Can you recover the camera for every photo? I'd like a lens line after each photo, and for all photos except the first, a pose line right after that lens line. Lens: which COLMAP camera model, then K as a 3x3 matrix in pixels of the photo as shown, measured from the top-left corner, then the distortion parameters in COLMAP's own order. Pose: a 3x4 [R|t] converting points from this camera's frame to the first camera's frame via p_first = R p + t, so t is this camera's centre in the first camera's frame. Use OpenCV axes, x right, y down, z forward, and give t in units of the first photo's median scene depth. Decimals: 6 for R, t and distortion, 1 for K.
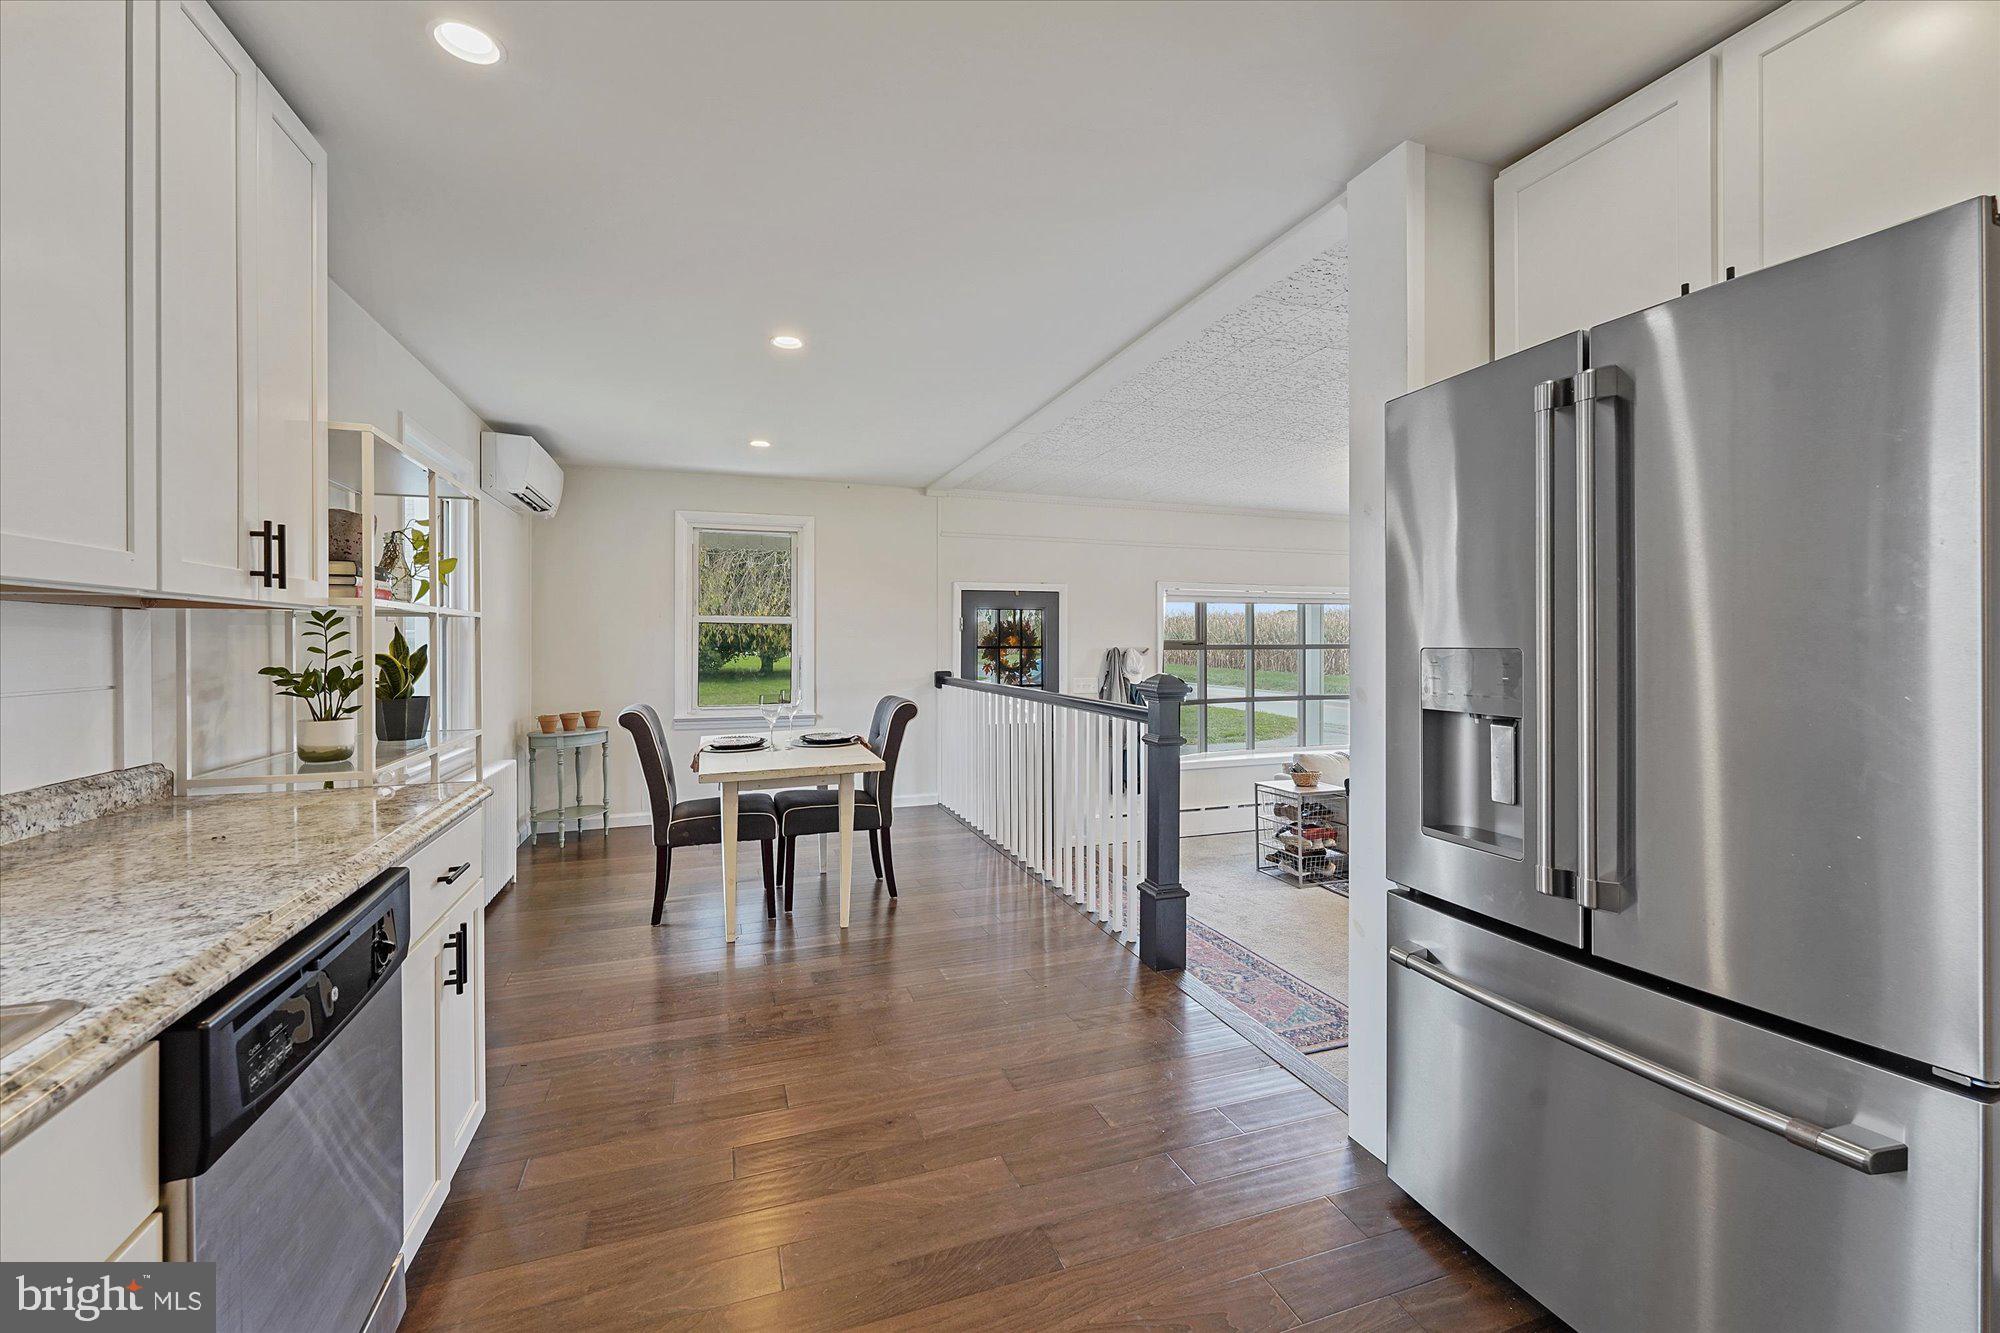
lens RADIAL K [[822.9, 0, 995.2], [0, 822.9, 637.0], [0, 0, 1]] dist [-0.001271, -0.000076]
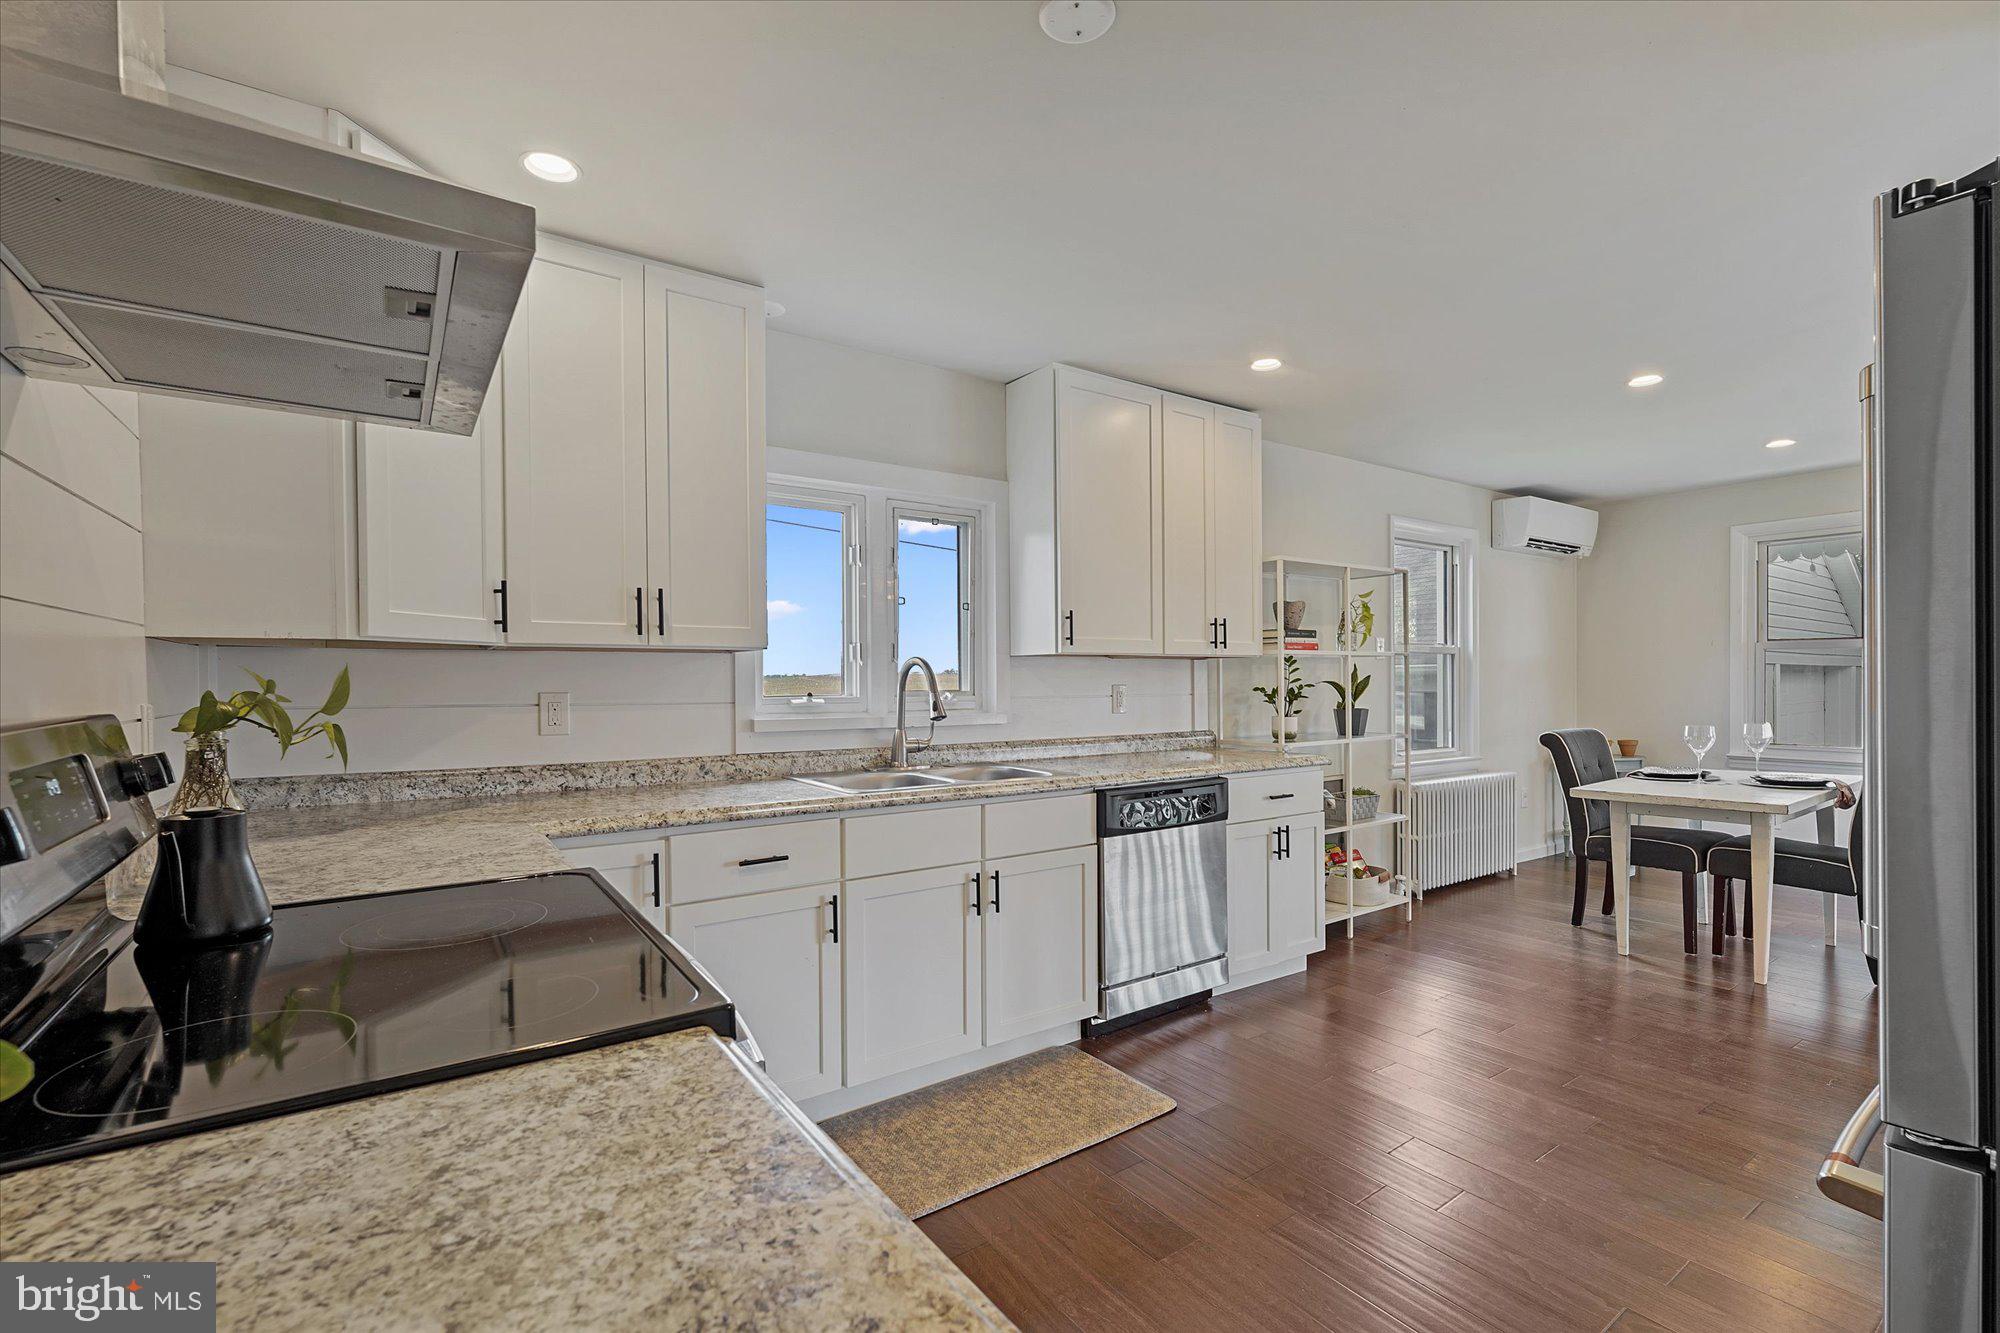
lens RADIAL K [[867.4, 0, 1000.0], [0, 867.4, 666.5], [0, 0, 1]] dist [-0.000440, 0.000278]
pose [[0.280957, -0.012682, -0.959637, 0.884995], [0.010064, 0.999897, -0.010268, 0.003347], [0.959668, -0.006773, 0.281055, -0.144017]]
